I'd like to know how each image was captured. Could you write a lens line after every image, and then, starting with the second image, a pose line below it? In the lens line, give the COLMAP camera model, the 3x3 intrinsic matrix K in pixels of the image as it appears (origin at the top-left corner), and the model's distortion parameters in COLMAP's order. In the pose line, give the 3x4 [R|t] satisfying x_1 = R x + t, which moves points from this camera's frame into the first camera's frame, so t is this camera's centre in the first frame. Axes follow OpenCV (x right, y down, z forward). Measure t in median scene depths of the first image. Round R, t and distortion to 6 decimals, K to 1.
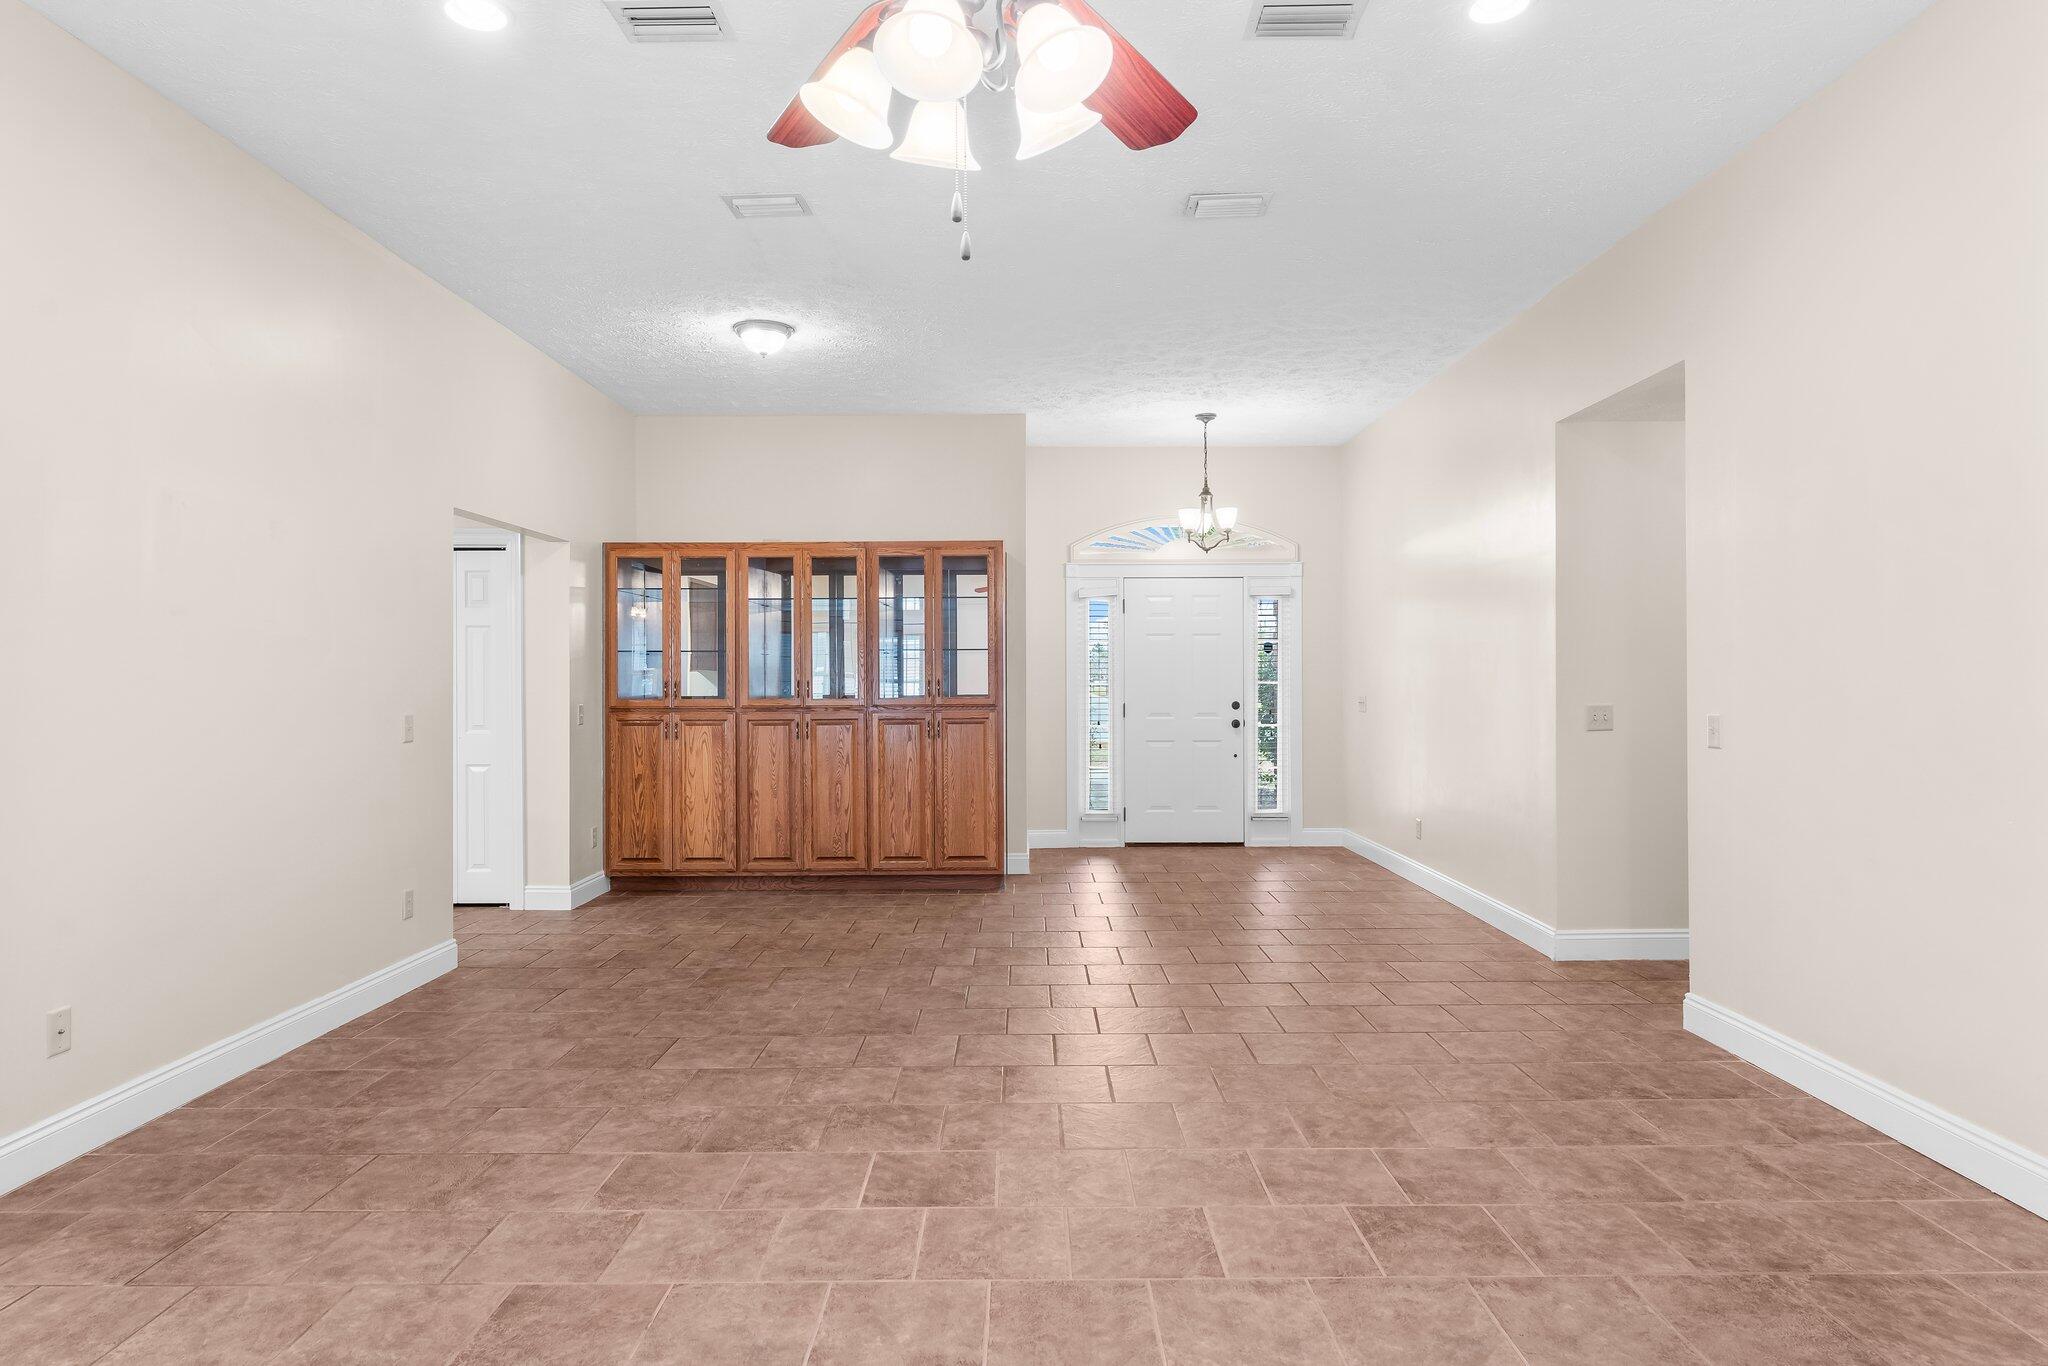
lens RADIAL K [[1142.5, 0, 1024.0], [0, 1142.5, 683.0], [0, 0, 1]] dist [-0.000581, -0.001141]
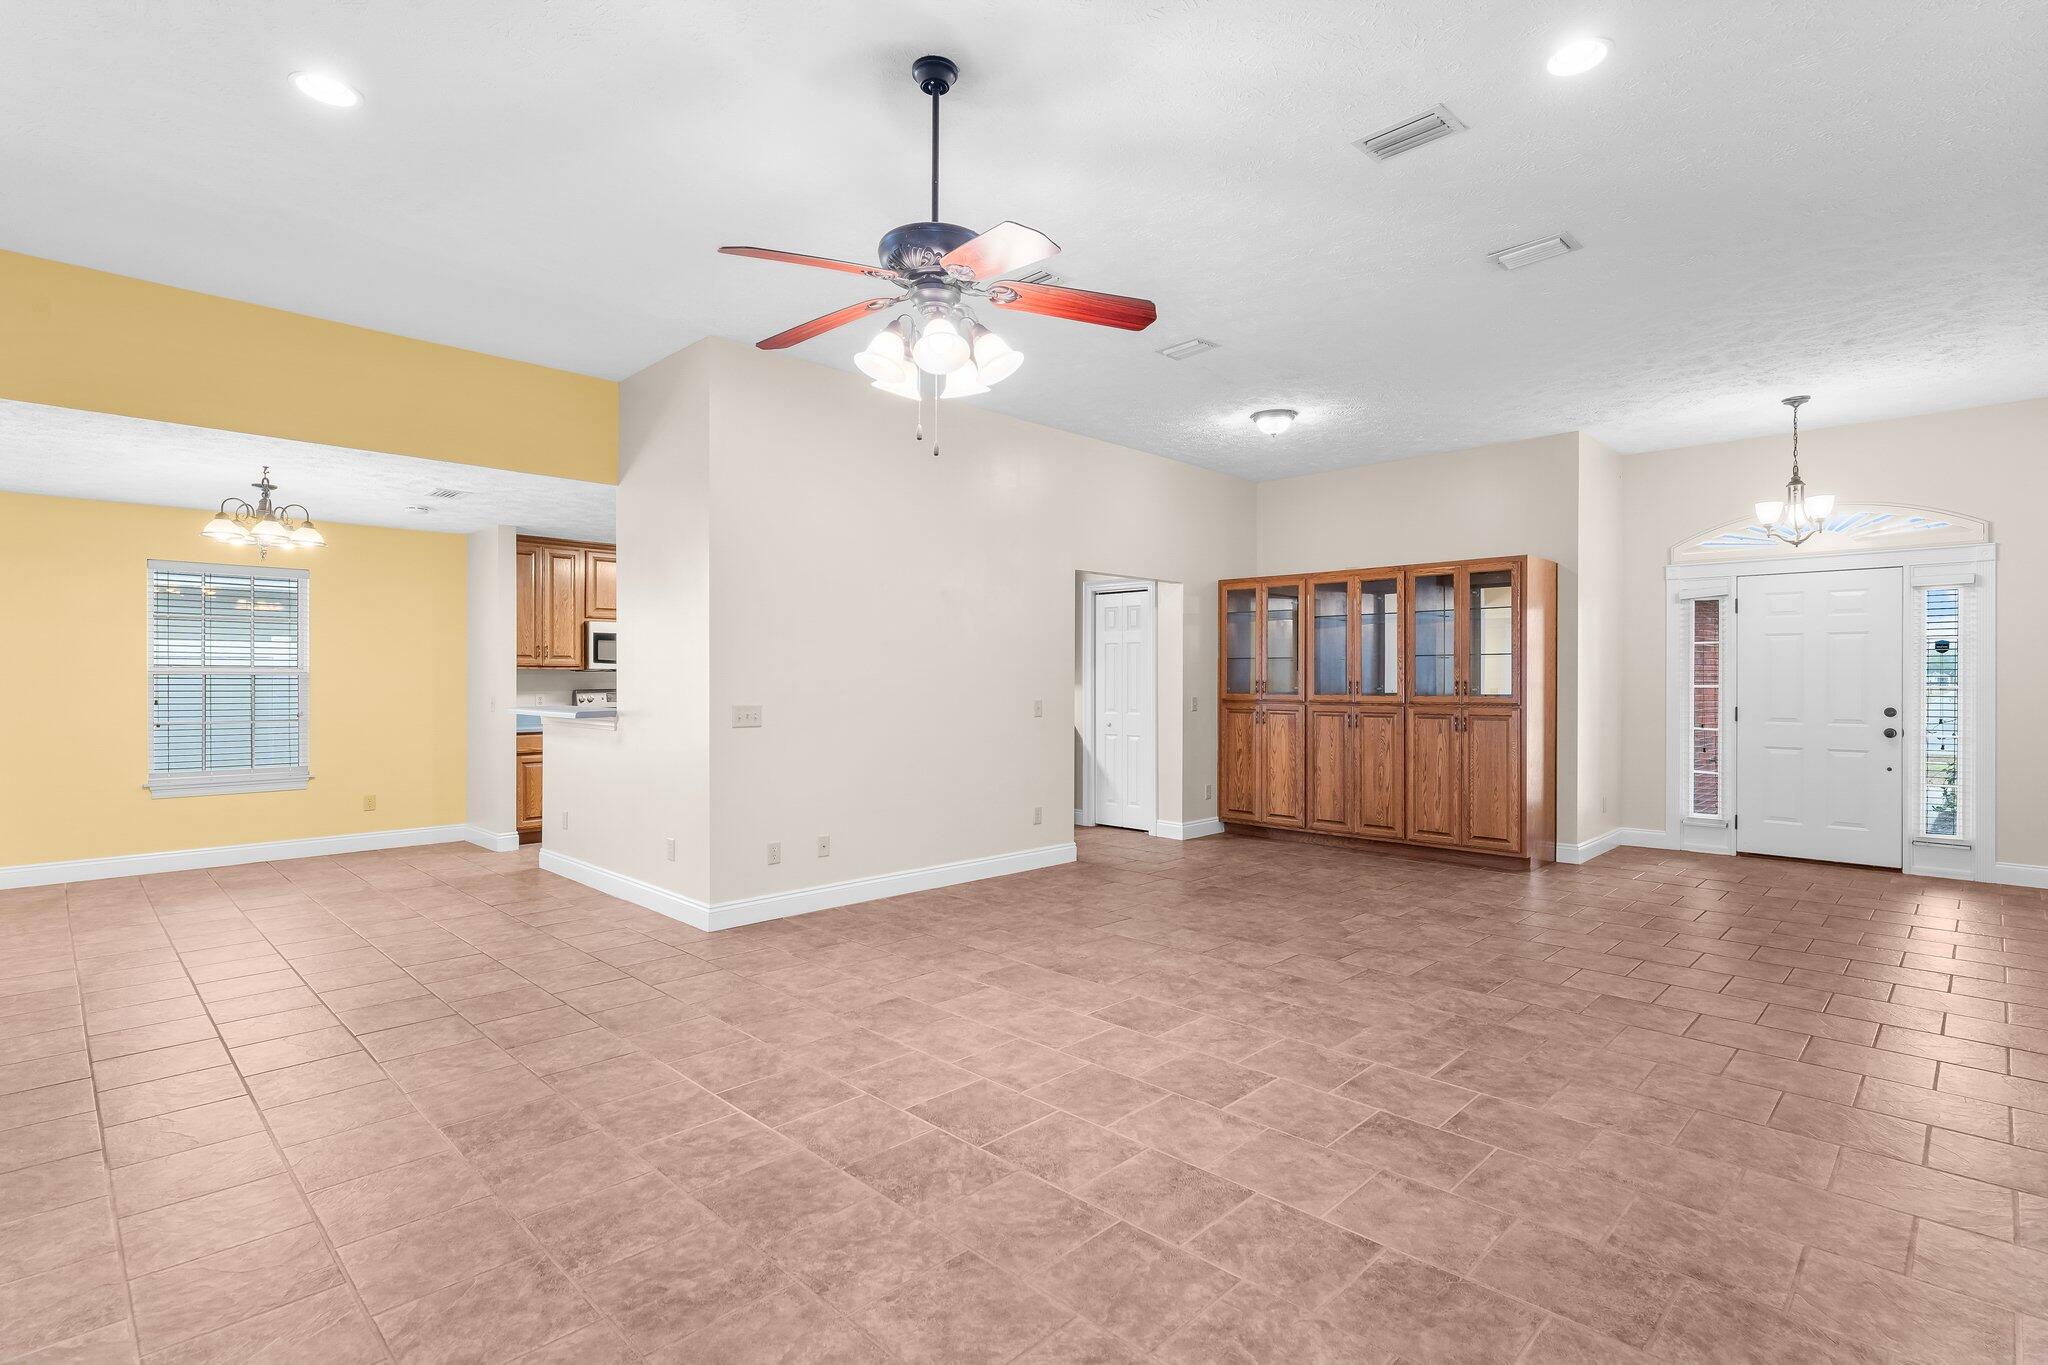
lens RADIAL K [[975.3, 0, 1024.0], [0, 975.3, 682.5], [0, 0, 1]] dist [-0.000476, -0.000310]
pose [[0.712254, 0.008264, -0.701873, 0.296206], [-0.007398, 0.999964, 0.004267, -0.002079], [0.701883, 0.002153, 0.712289, -0.007854]]
